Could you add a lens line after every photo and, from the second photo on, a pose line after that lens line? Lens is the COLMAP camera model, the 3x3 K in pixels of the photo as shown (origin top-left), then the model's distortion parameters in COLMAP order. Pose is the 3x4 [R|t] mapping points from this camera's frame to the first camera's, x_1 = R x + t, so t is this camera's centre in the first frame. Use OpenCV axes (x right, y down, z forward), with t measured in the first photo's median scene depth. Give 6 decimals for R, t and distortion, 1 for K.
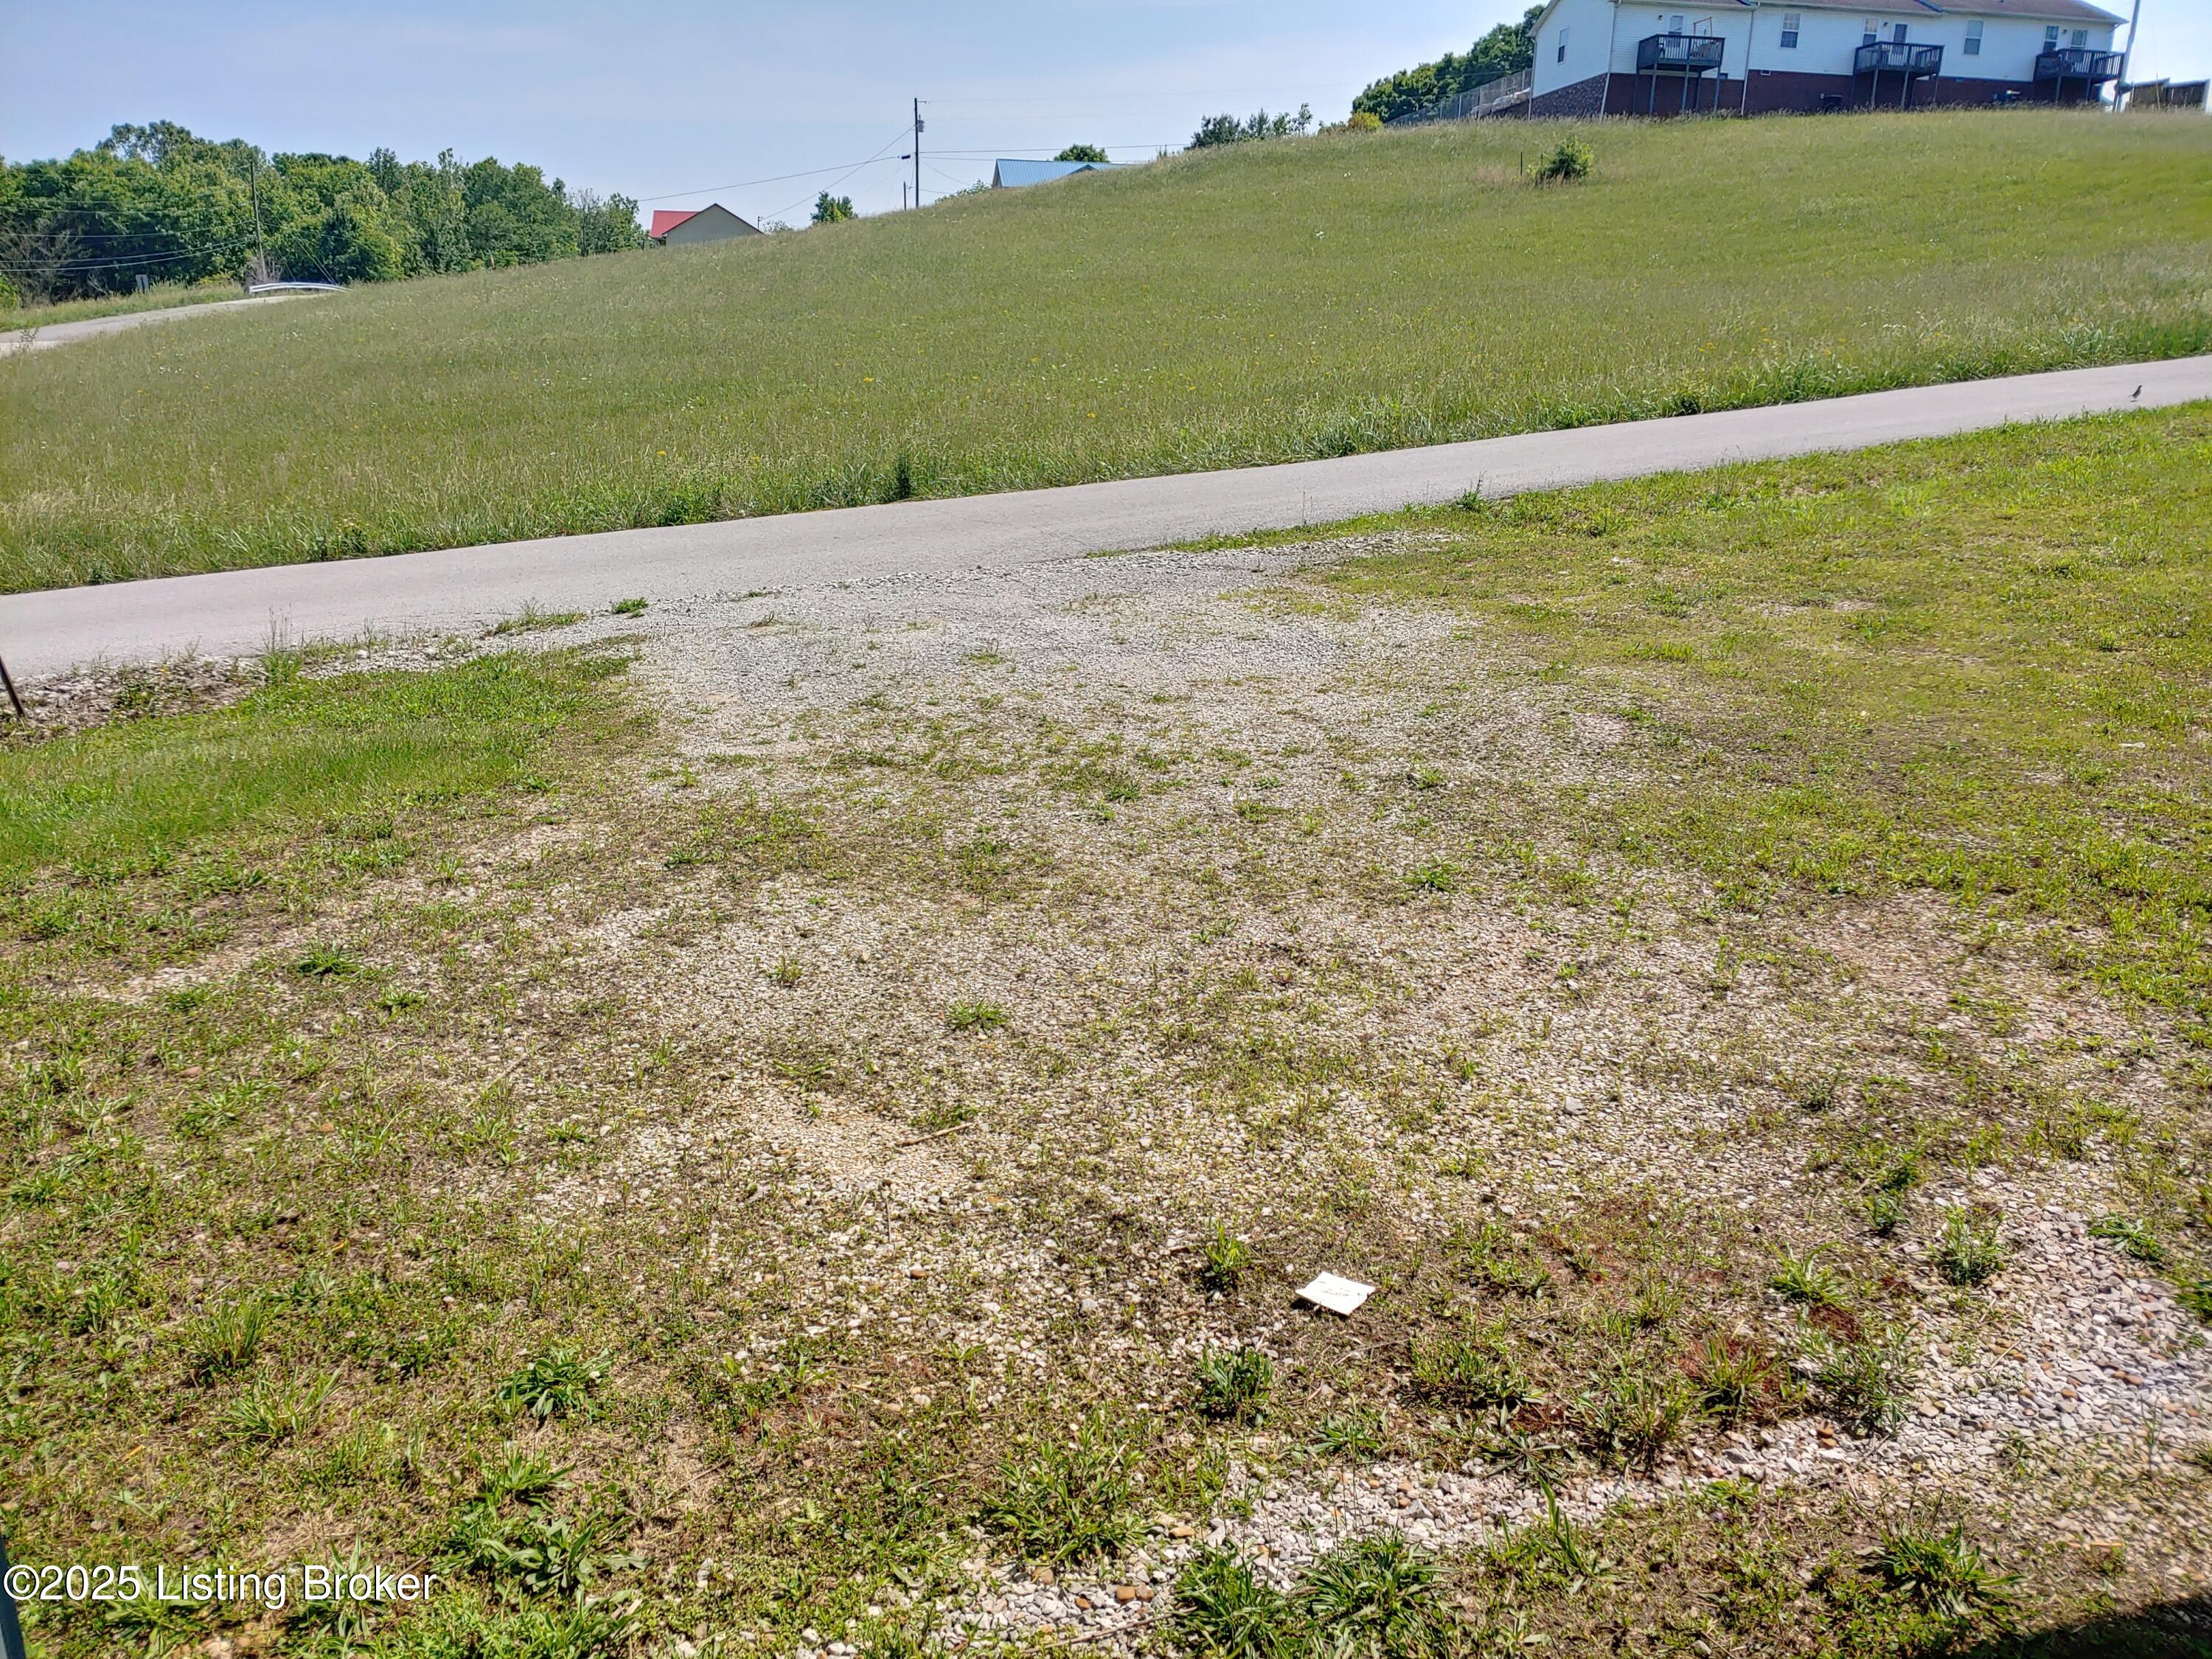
lens RADIAL K [[1723.2, 0, 1106.0], [0, 1723.2, 829.5], [0, 0, 1]] dist [0.052245, -0.008634]
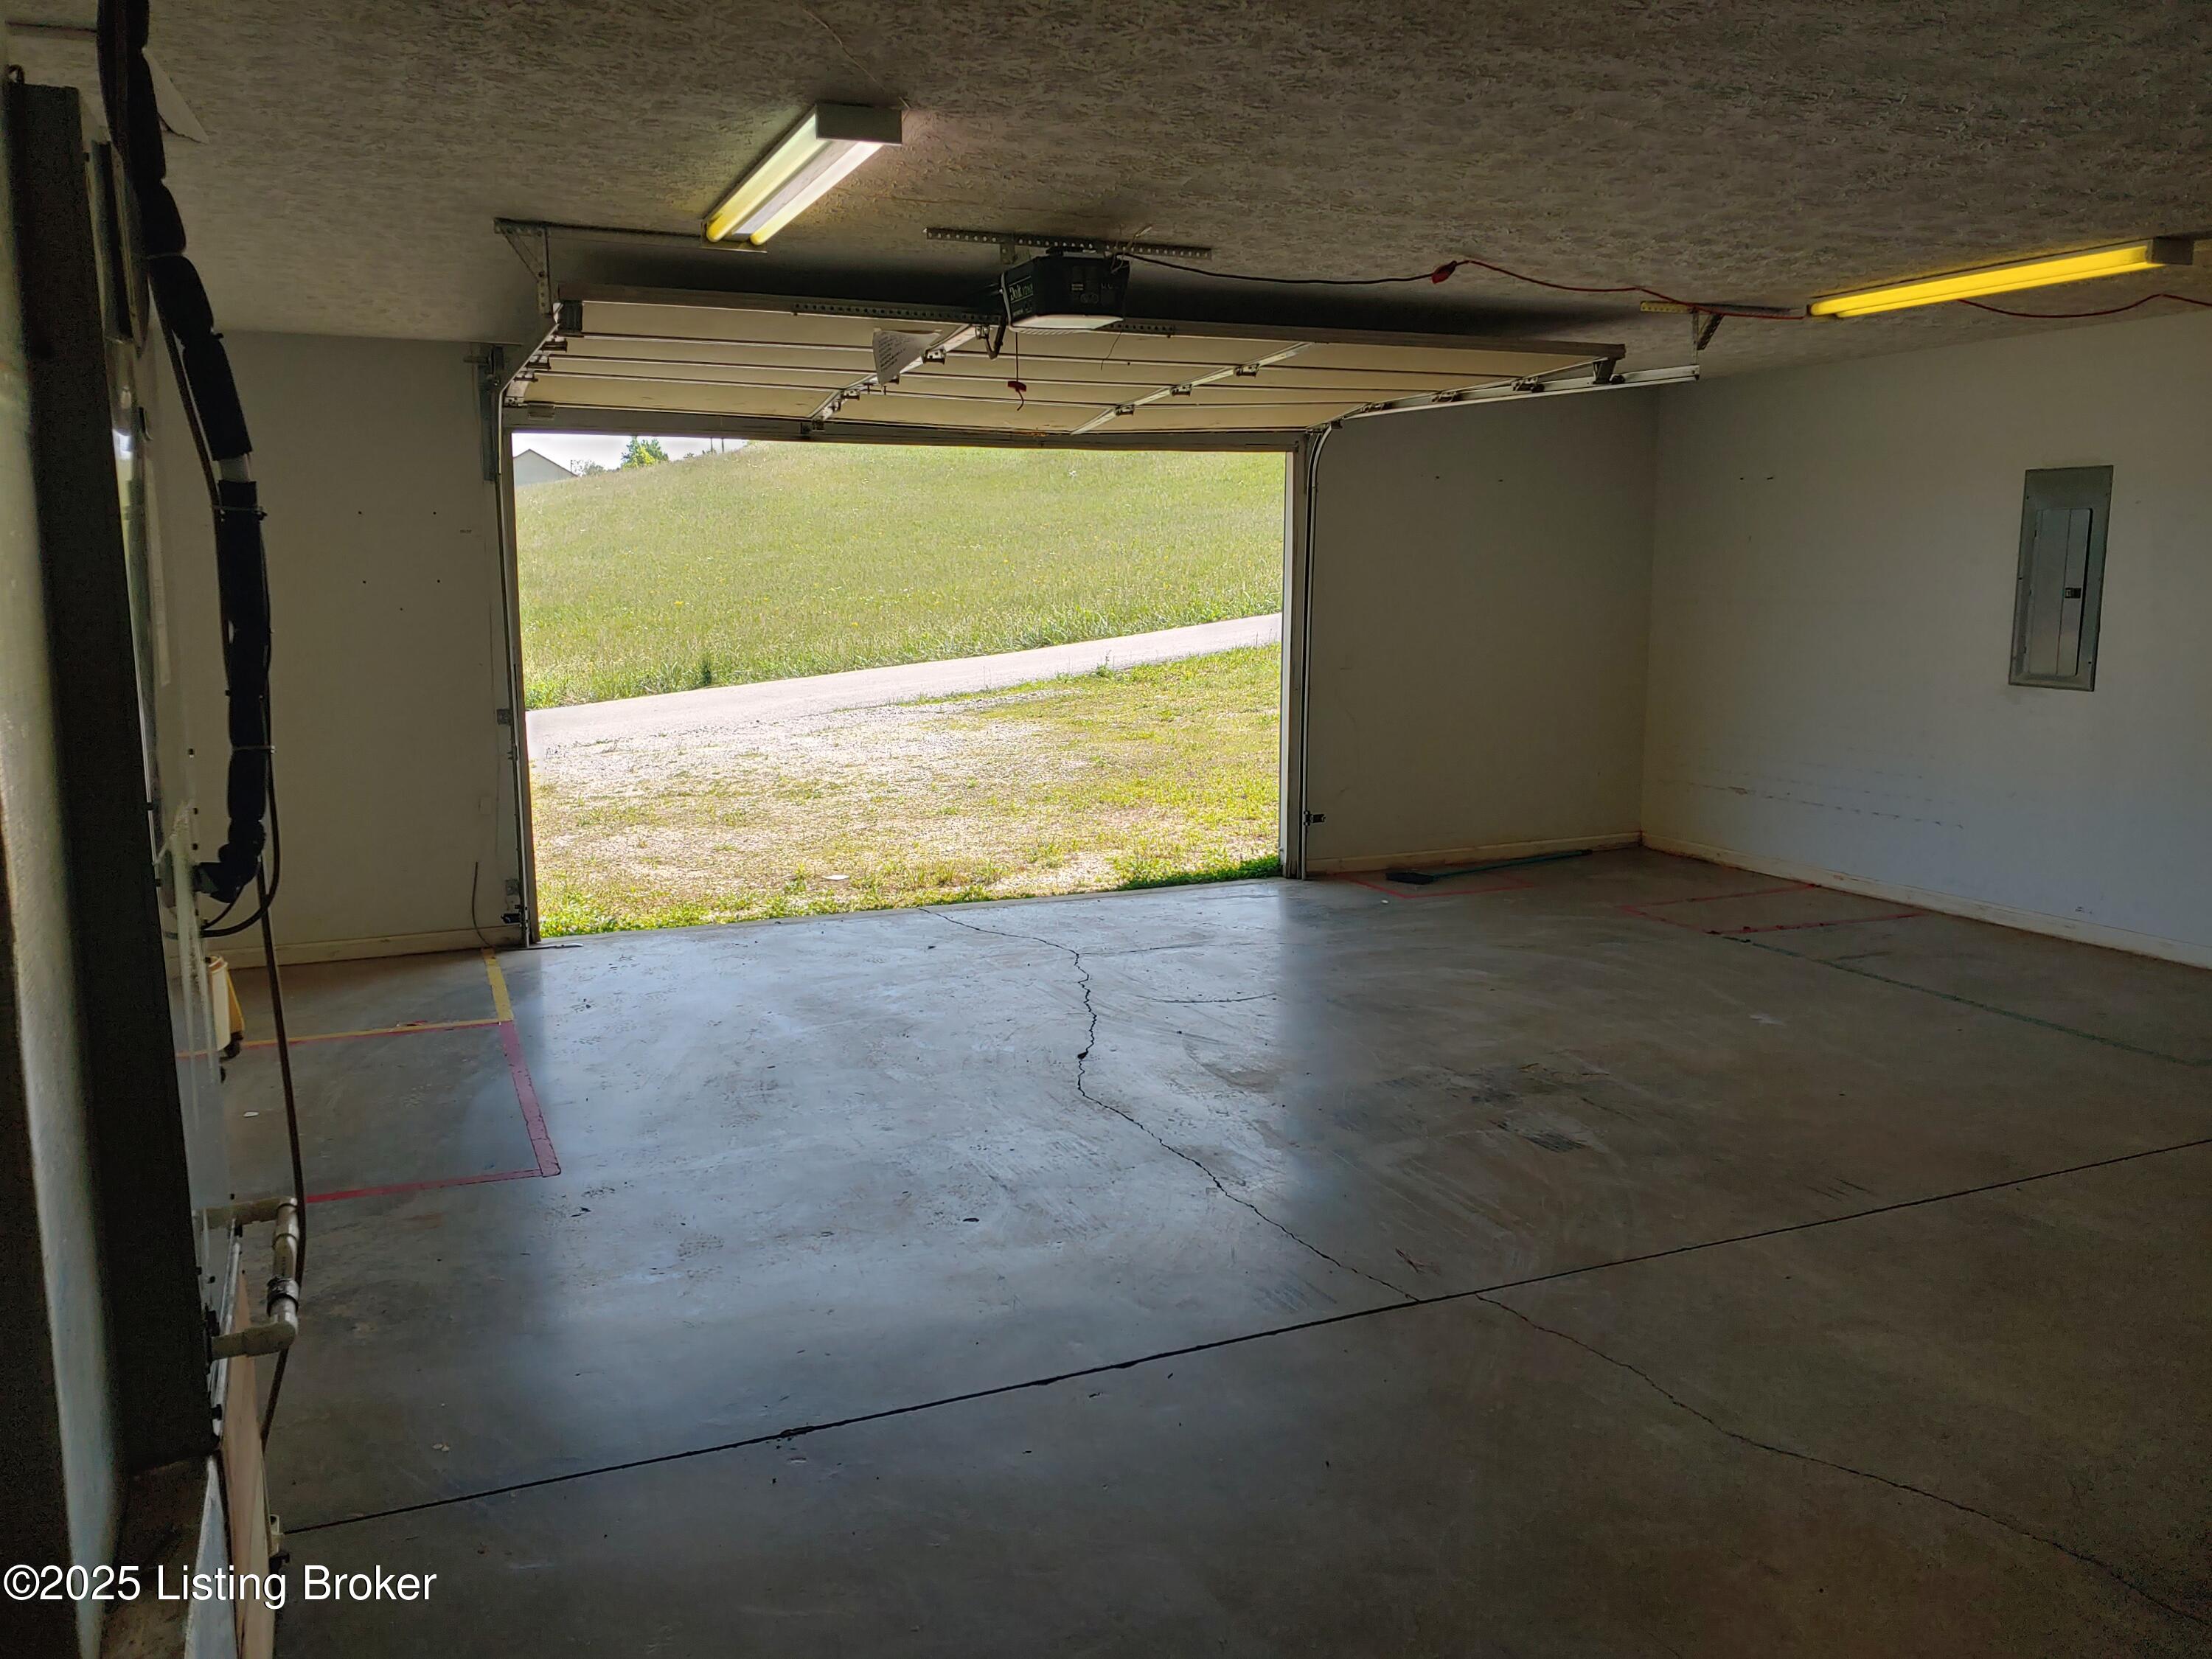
lens RADIAL K [[1723.2, 0, 1106.0], [0, 1723.2, 829.5], [0, 0, 1]] dist [0.052245, -0.008634]
pose [[0.994102, -0.037975, 0.101581, 0.049037], [0.050131, 0.991516, -0.119932, 0.093504], [-0.096165, 0.124317, 0.987572, -0.332350]]
